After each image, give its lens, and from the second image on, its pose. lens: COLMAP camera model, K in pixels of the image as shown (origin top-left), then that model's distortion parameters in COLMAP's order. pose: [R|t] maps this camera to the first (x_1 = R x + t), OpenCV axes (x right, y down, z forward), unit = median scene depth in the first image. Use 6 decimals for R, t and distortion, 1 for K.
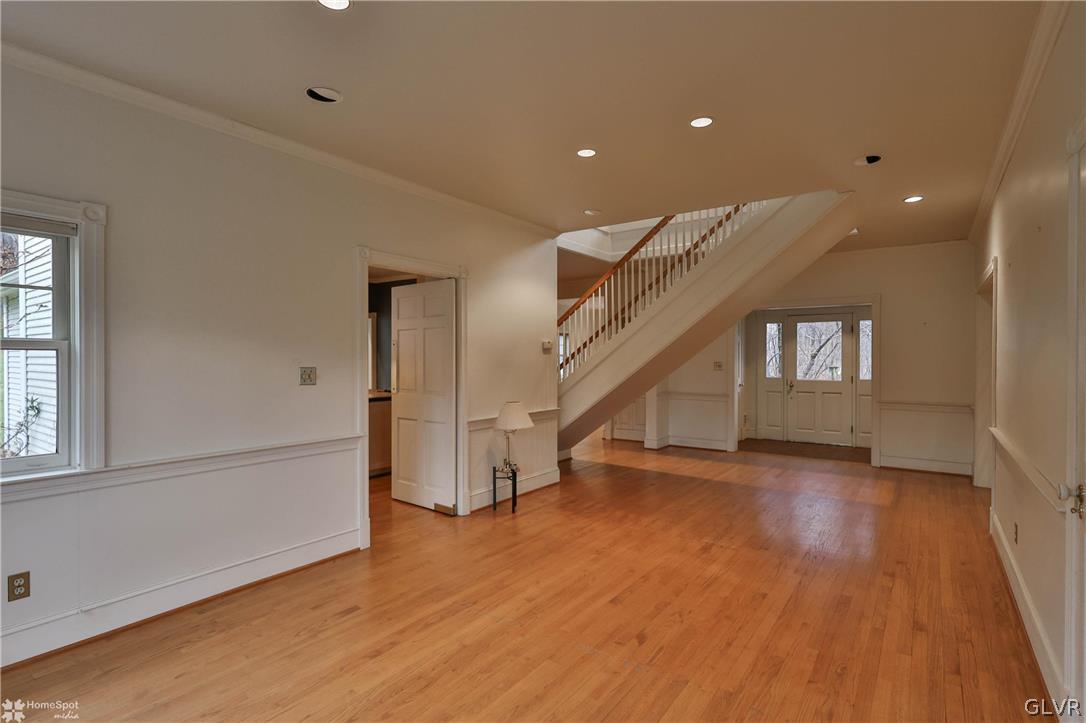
lens RADIAL K [[541.4, 0, 545.4], [0, 541.4, 358.5], [0, 0, 1]] dist [0.002403, 0.000648]
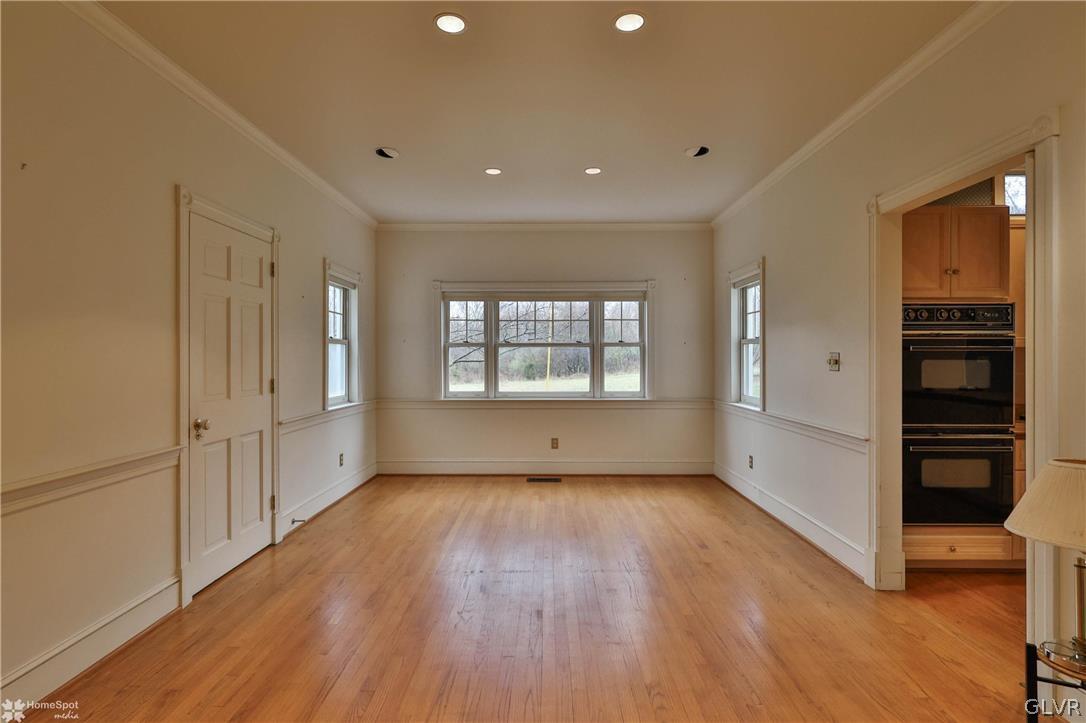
lens RADIAL K [[541.4, 0, 545.4], [0, 541.4, 358.5], [0, 0, 1]] dist [0.002403, 0.000648]
pose [[-0.817613, 0.002485, -0.575763, 0.648762], [-0.000988, 0.999983, 0.005719, 0.024563], [0.575767, 0.005245, -0.817597, 1.788413]]
